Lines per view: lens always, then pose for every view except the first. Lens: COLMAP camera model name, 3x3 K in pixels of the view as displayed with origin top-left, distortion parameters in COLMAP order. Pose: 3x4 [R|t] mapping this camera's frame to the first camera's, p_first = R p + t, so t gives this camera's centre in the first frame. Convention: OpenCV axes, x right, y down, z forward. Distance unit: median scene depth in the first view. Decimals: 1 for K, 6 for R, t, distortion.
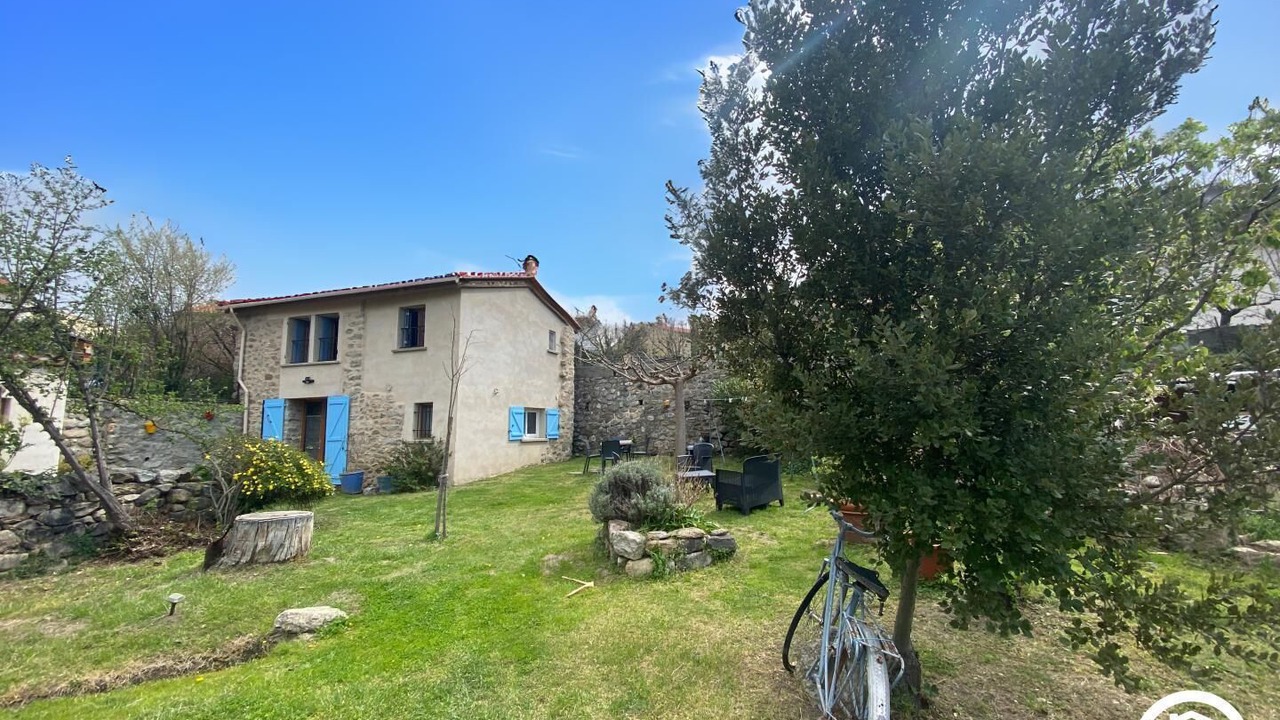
lens RADIAL K [[514.3, 0, 659.0], [0, 514.3, 357.6], [0, 0, 1]] dist [0.000502, -0.017732]
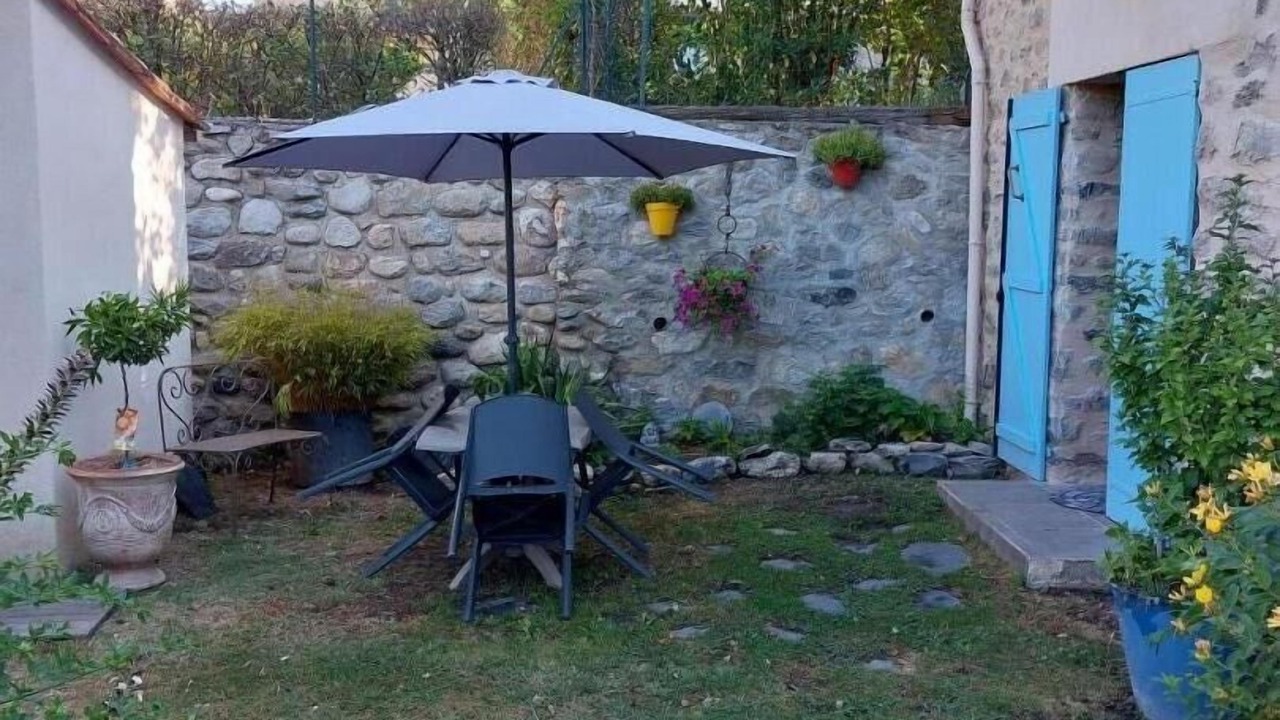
lens RADIAL K [[1227.8, 0, 643.0], [0, 1227.8, 383.9], [0, 0, 1]] dist [0.157591, -0.253982]
pose [[0.301648, 0.156952, -0.940412, -0.289411], [0.110866, 0.973891, 0.198102, 0.079210], [0.946951, -0.164017, 0.276372, 0.676599]]
